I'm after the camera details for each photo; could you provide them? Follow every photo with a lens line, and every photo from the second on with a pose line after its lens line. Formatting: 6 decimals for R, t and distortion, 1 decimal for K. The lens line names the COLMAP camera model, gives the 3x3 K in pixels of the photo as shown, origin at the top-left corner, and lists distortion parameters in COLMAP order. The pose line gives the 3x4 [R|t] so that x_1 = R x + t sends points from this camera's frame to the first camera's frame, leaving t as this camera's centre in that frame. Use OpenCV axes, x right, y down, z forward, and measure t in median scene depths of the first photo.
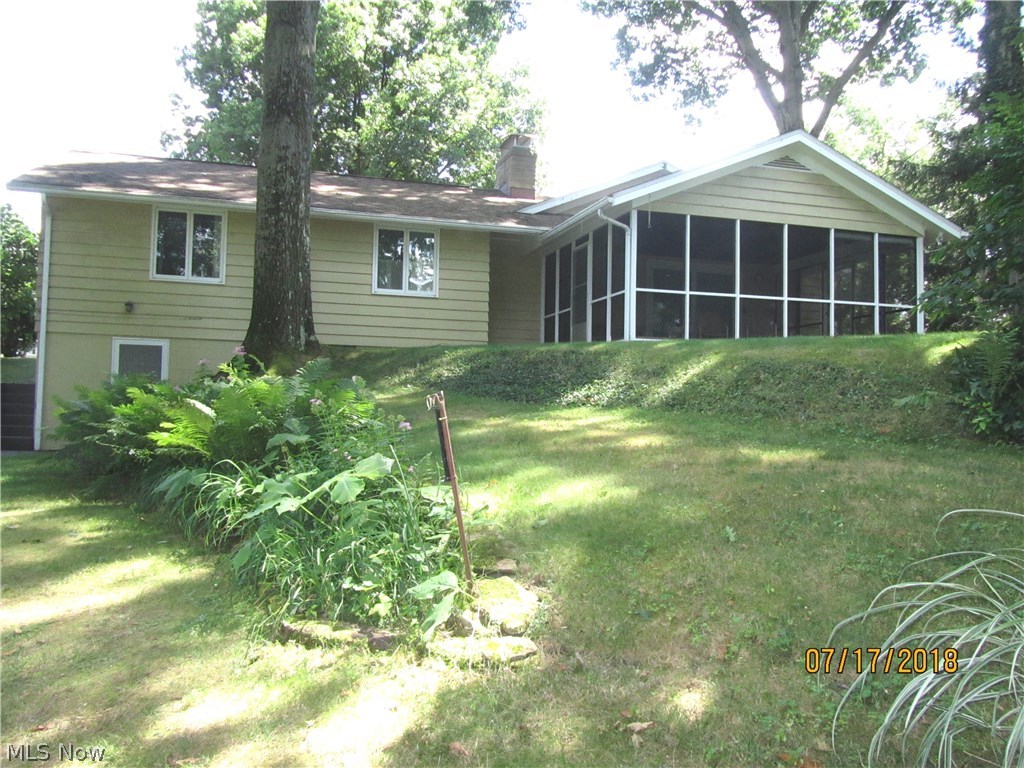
lens RADIAL K [[841.1, 0, 512.0], [0, 841.1, 384.0], [0, 0, 1]] dist [-0.049959, 0.002427]
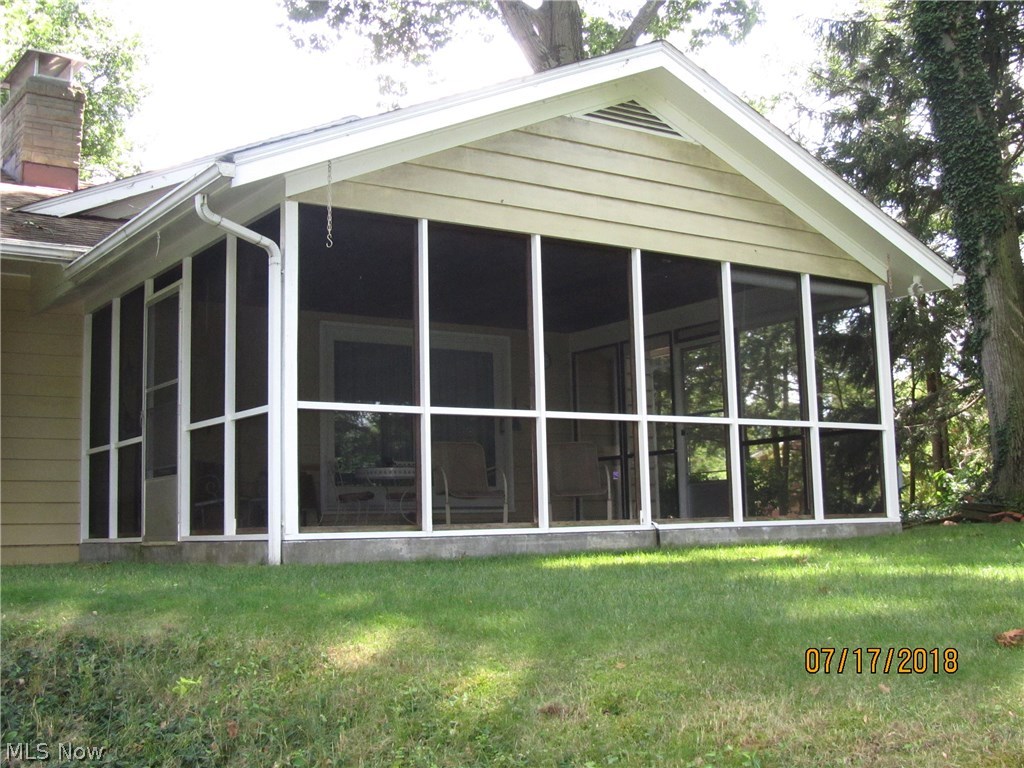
lens RADIAL K [[1211.6, 0, 512.0], [0, 1211.6, 384.0], [0, 0, 1]] dist [-0.118054, 0.012982]
pose [[0.948542, -0.002399, 0.316641, 0.060060], [0.030415, 0.996038, -0.083565, -0.066302], [-0.315186, 0.088896, 0.944857, 0.406857]]
